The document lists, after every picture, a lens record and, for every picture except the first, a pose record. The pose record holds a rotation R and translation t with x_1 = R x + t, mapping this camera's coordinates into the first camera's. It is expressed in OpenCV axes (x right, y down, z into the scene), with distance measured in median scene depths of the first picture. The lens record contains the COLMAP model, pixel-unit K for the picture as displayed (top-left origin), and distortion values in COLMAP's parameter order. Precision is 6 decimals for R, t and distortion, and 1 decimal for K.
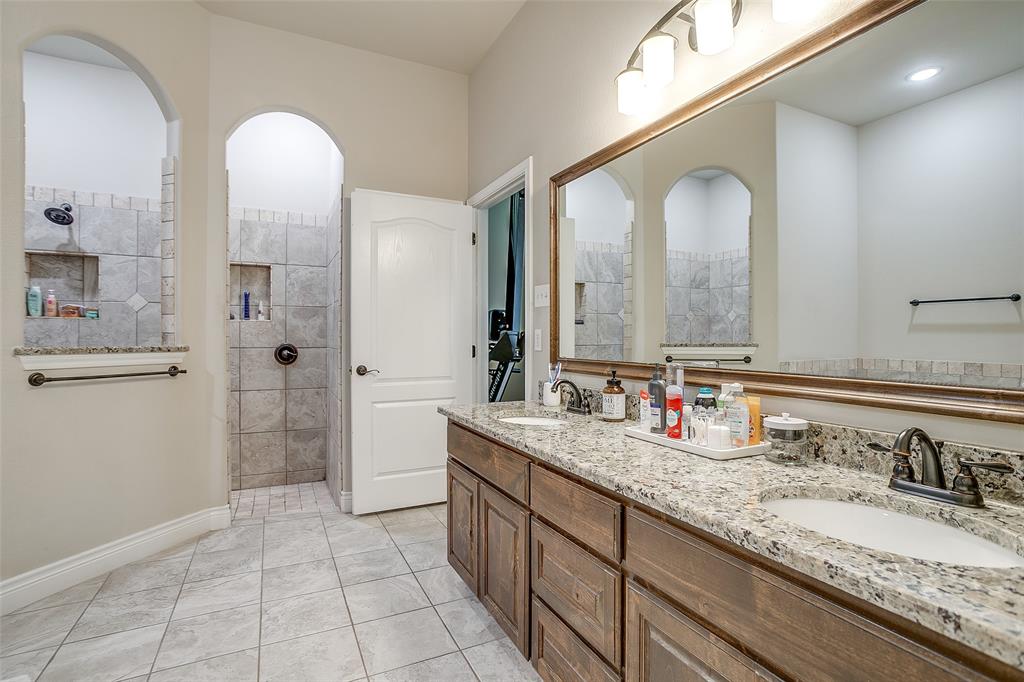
lens RADIAL K [[497.5, 0, 512.7], [0, 497.5, 340.6], [0, 0, 1]] dist [-0.001993, 0.000292]
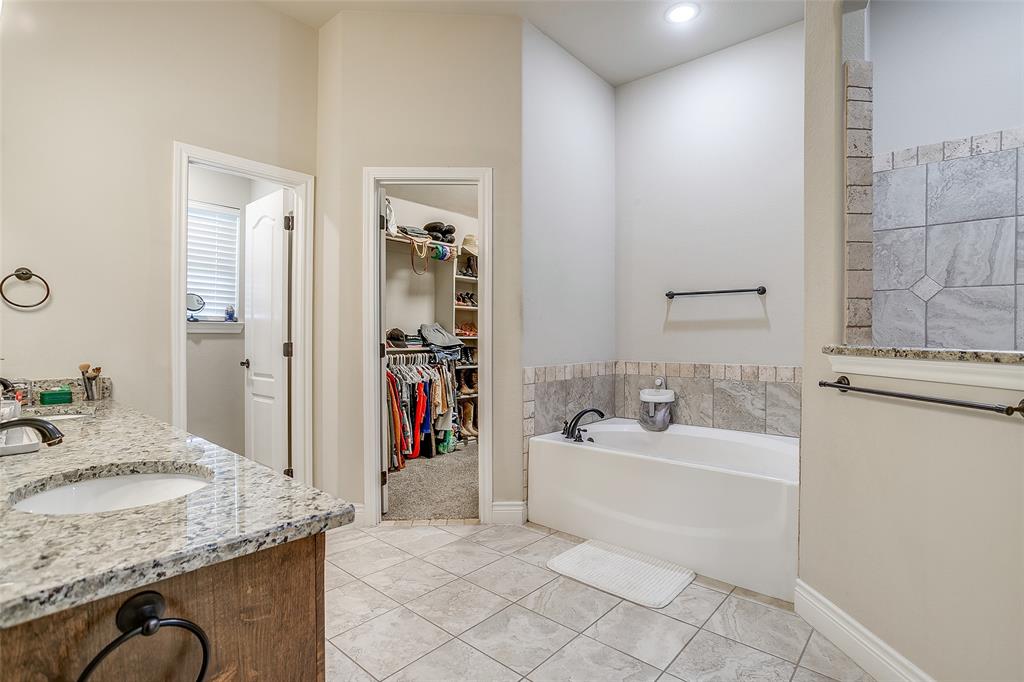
lens RADIAL K [[497.5, 0, 517.3], [0, 497.5, 339.2], [0, 0, 1]] dist [-0.001993, 0.000292]
pose [[-0.921734, -0.003457, -0.387808, -0.127026], [-0.004550, 0.999988, 0.001898, 0.002445], [0.387797, 0.003514, -0.921738, 1.584039]]
